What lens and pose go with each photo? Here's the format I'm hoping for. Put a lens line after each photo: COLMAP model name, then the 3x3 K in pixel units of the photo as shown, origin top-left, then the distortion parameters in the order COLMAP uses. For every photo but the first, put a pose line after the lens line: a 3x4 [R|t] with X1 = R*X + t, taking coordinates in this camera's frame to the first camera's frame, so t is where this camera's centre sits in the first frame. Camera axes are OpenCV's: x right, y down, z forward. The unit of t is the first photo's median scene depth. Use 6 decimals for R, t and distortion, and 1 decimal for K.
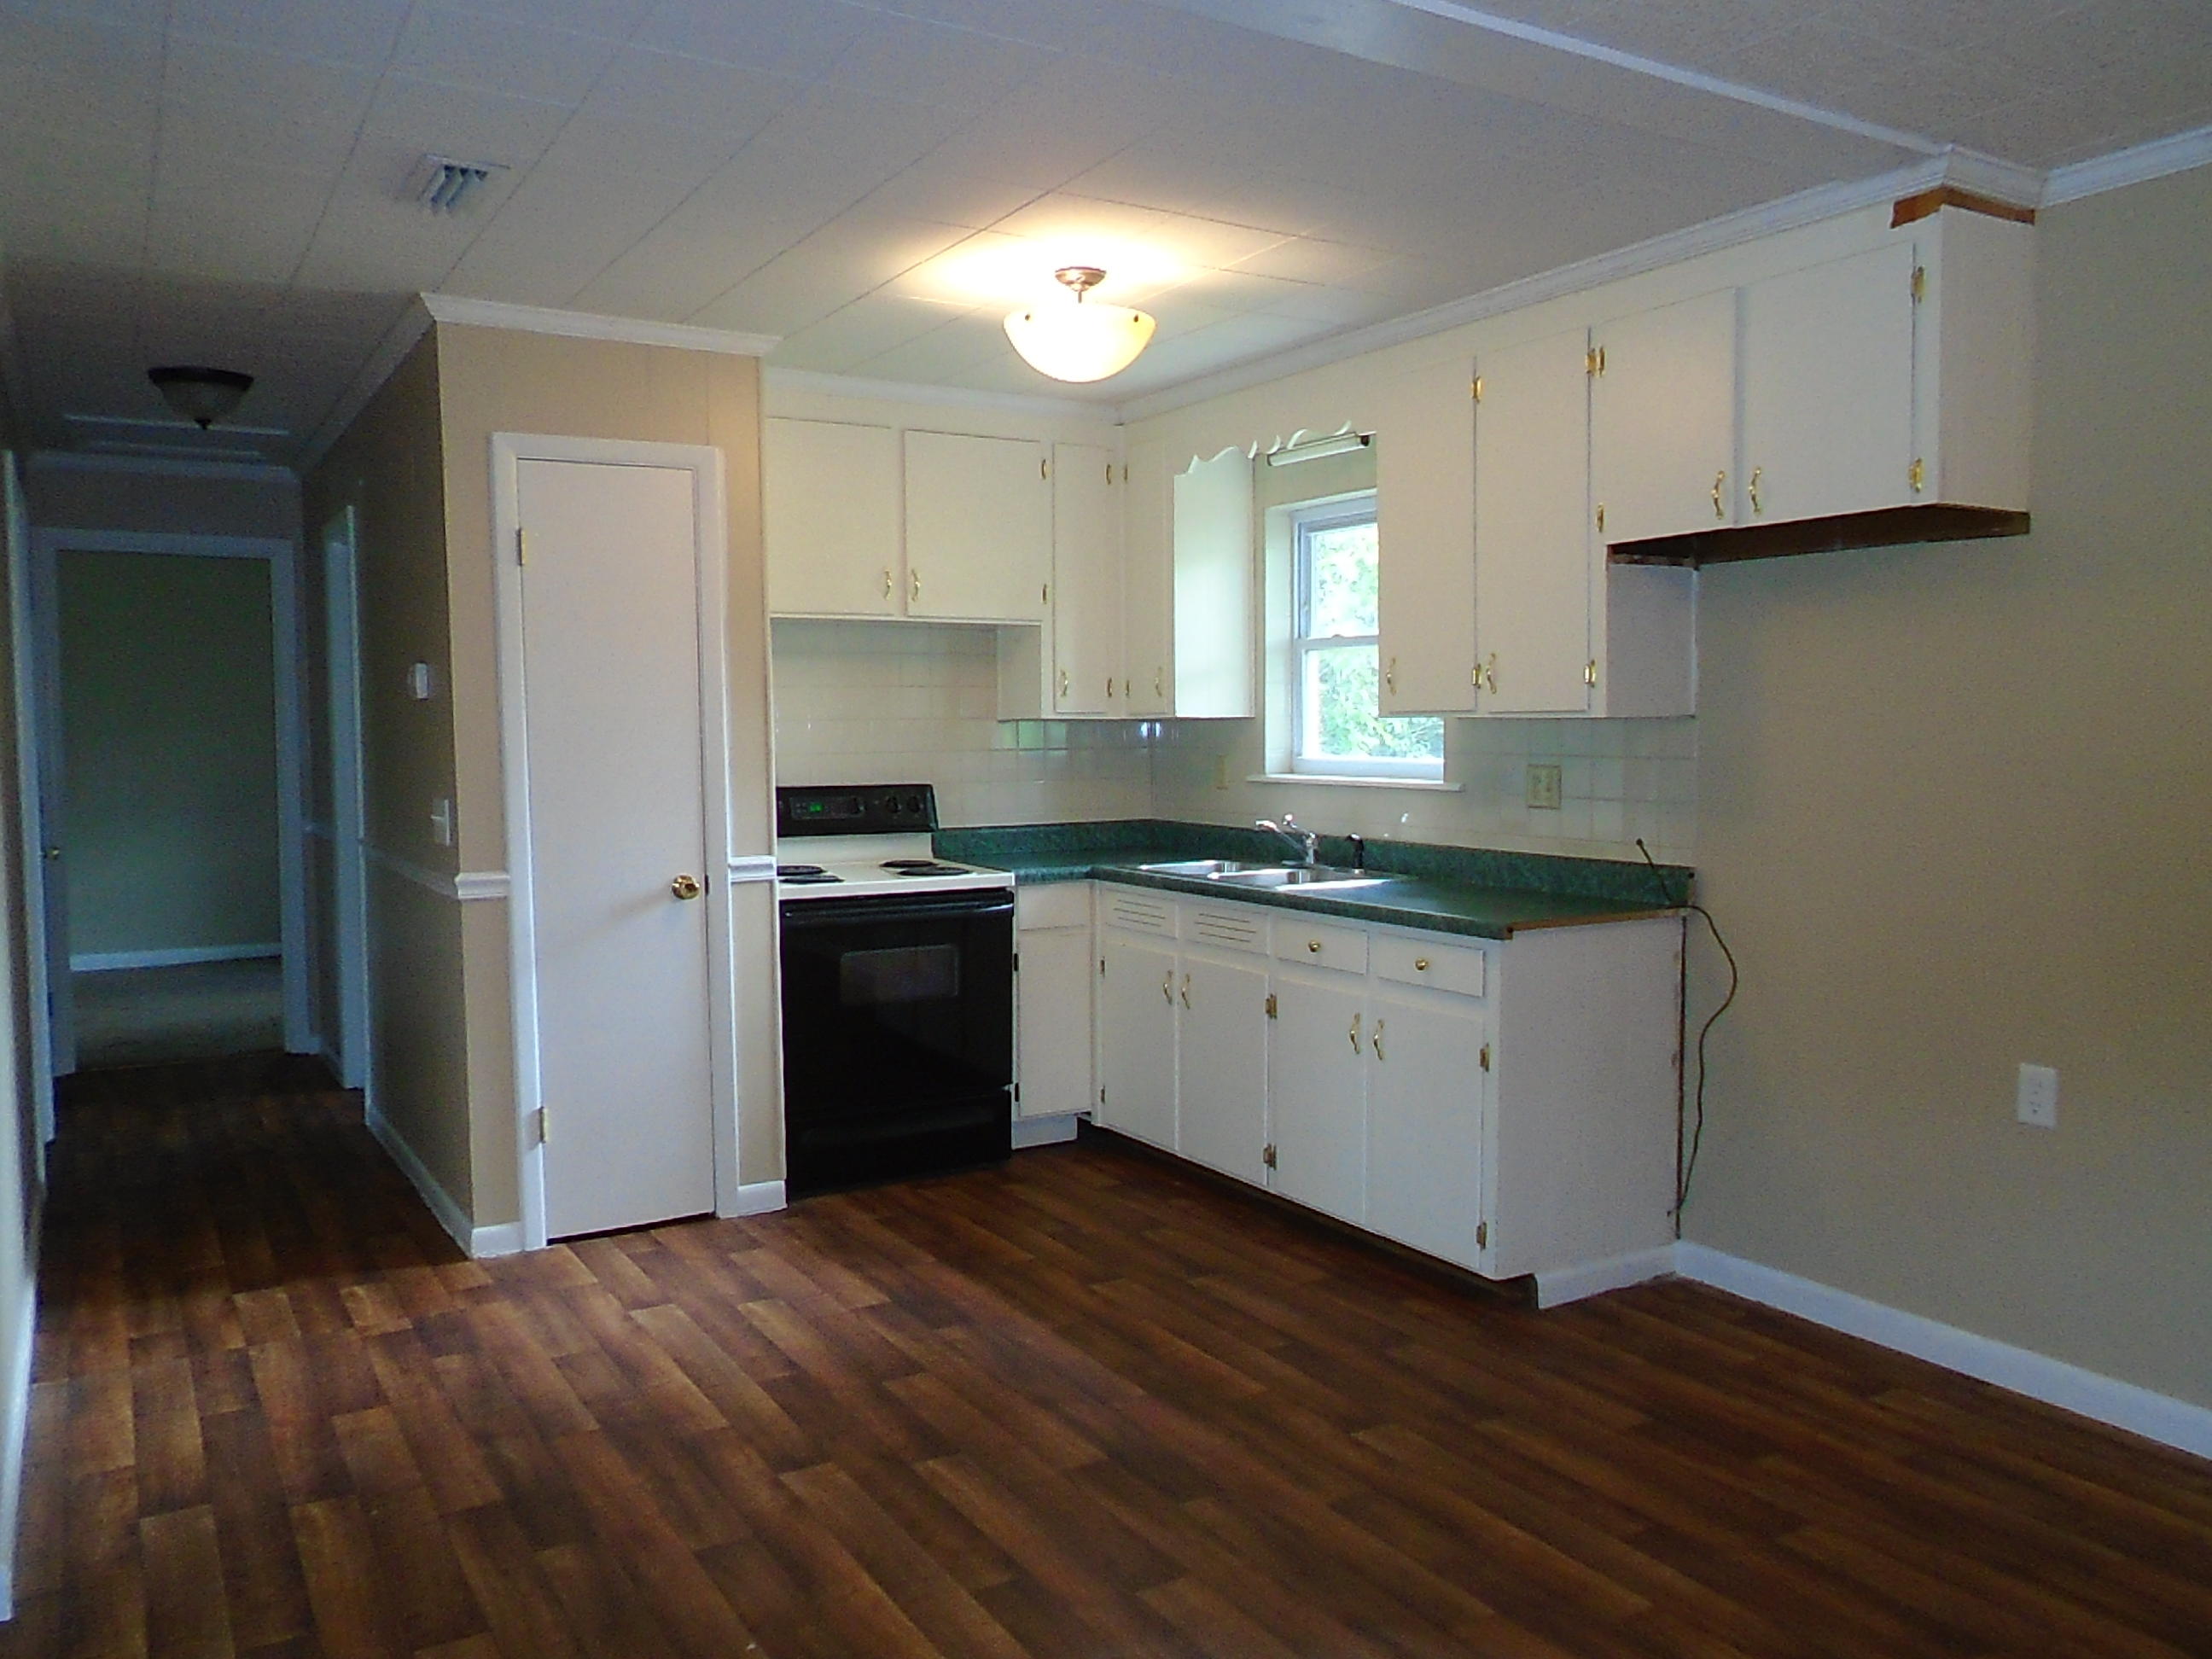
lens RADIAL K [[1704.9, 0, 1100.9], [0, 1704.9, 825.8], [0, 0, 1]] dist [-0.001752, 0.003013]
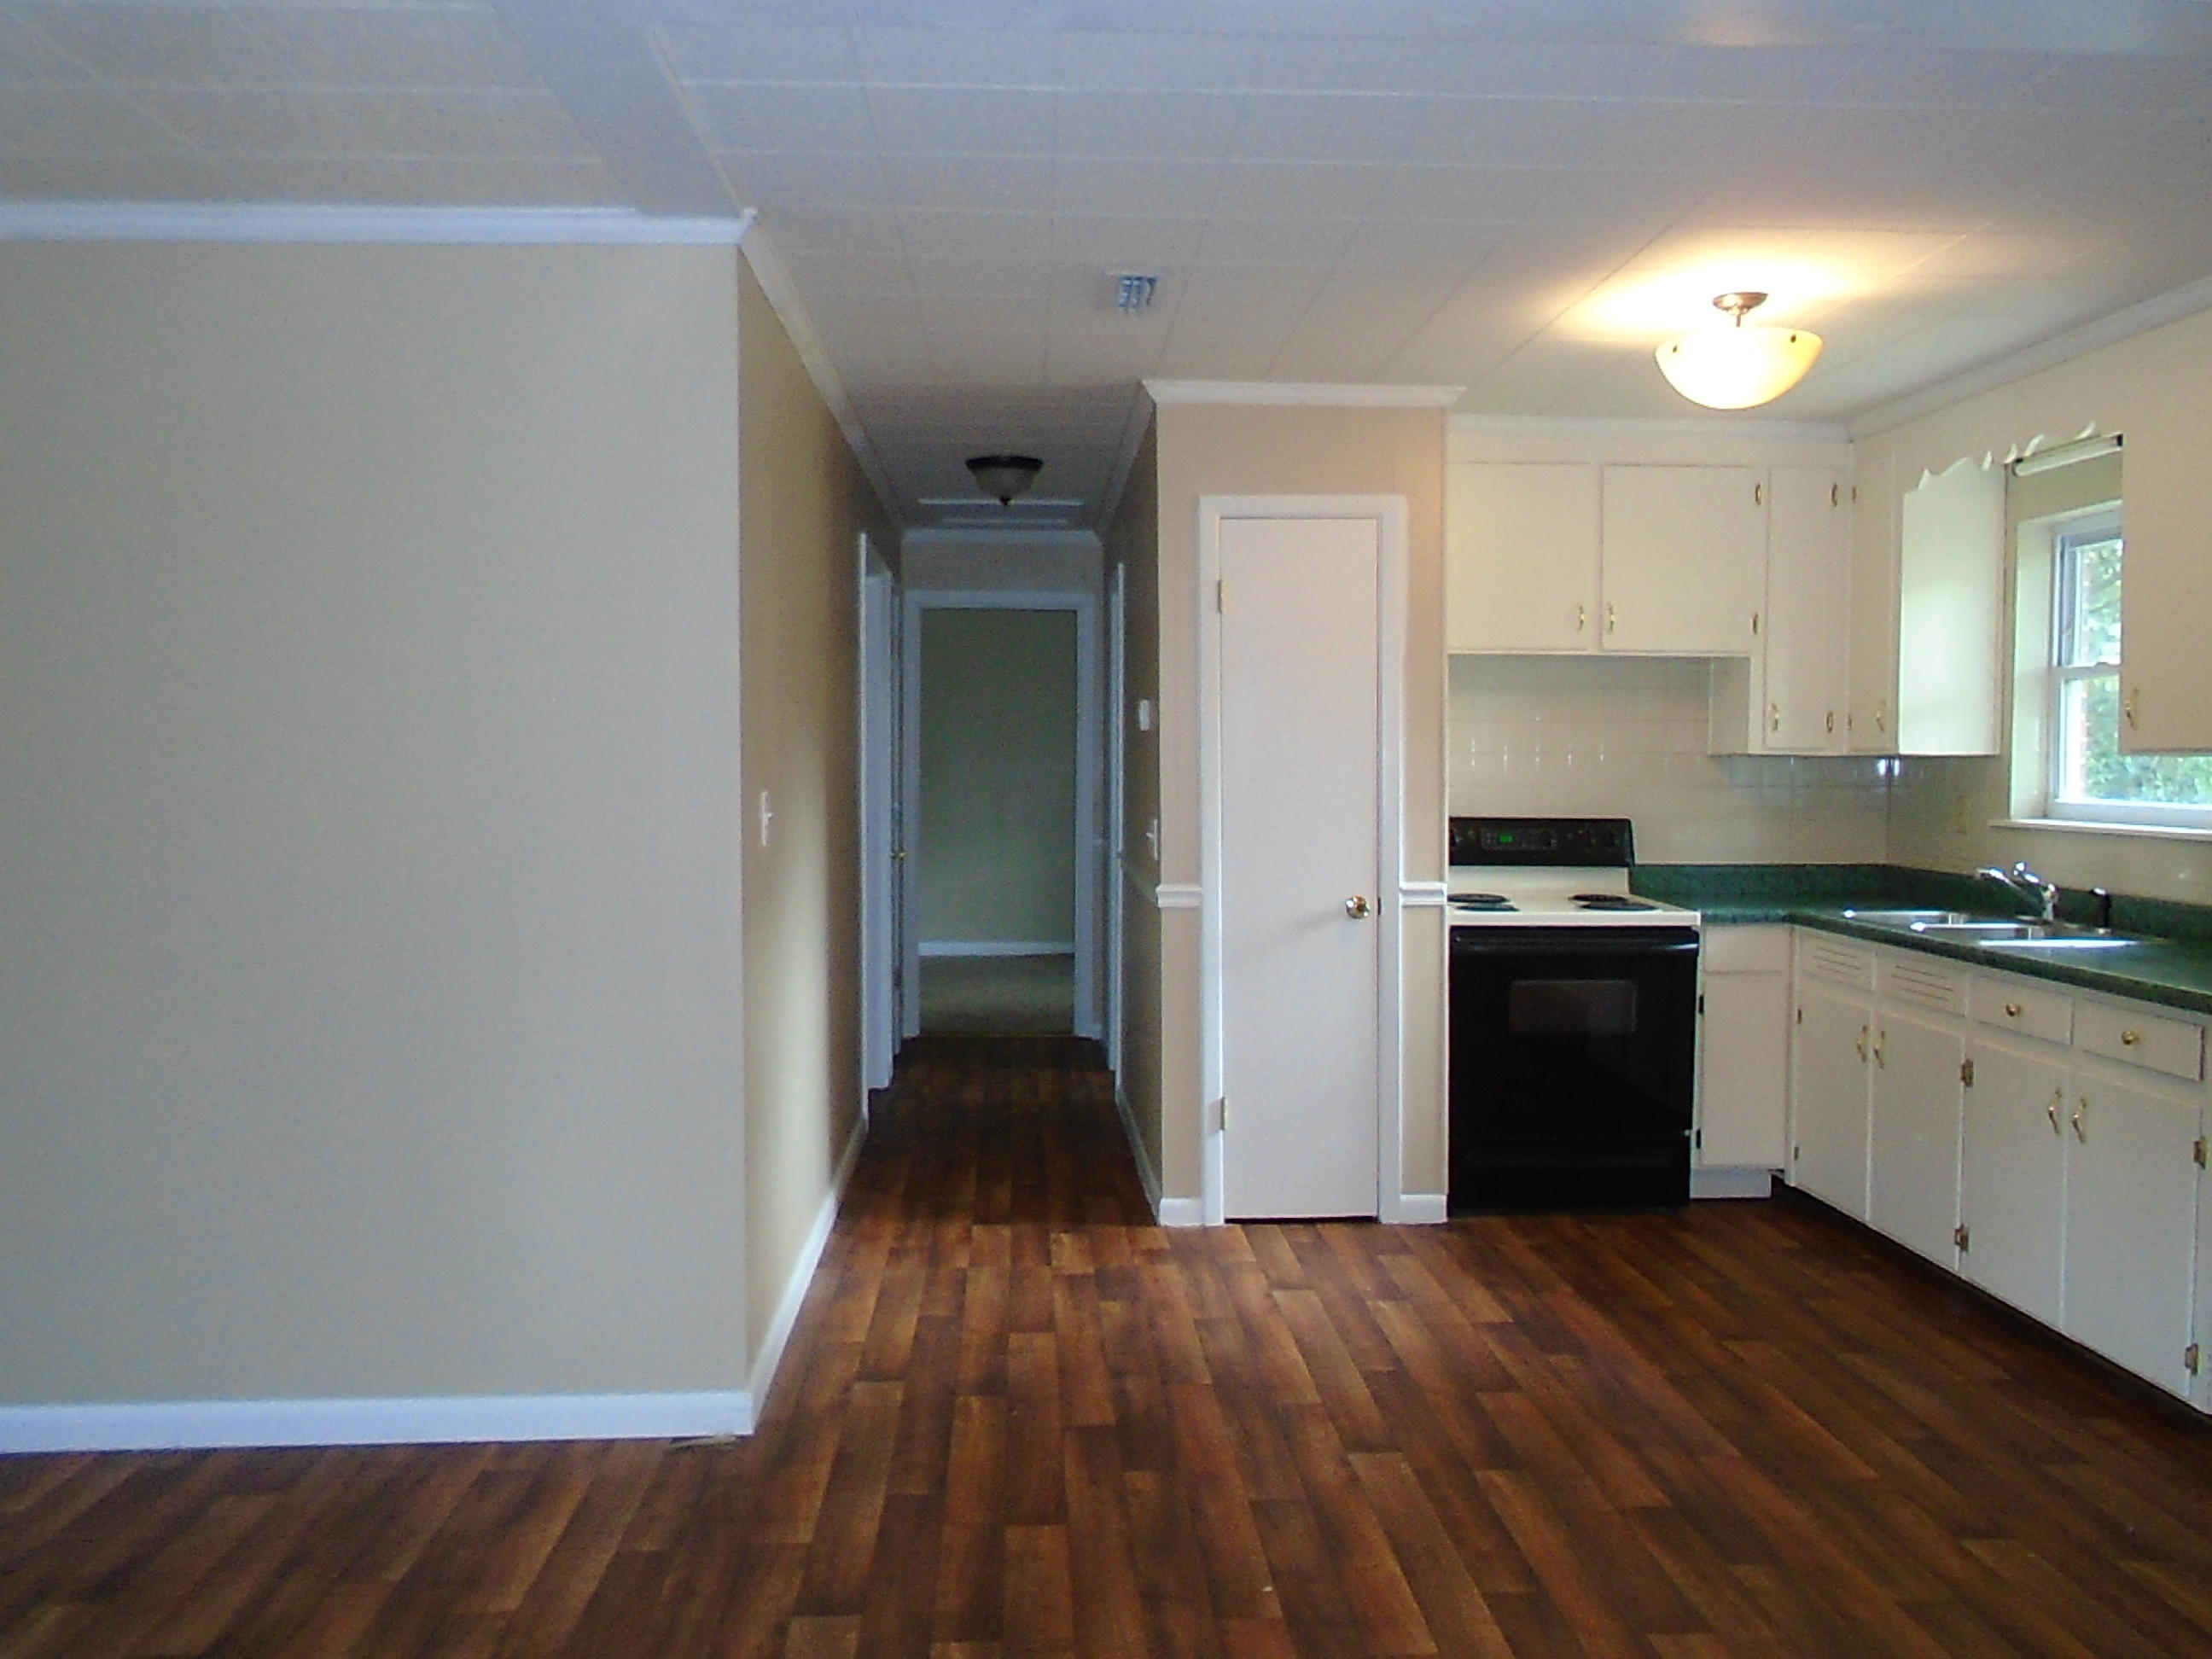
lens RADIAL K [[1704.9, 0, 1103.1], [0, 1704.9, 830.3], [0, 0, 1]] dist [-0.001752, 0.003013]
pose [[0.881239, 0.031327, -0.471633, 0.122857], [-0.039160, 0.999210, -0.006800, 0.001153], [0.471047, 0.024461, 0.881769, -0.021754]]
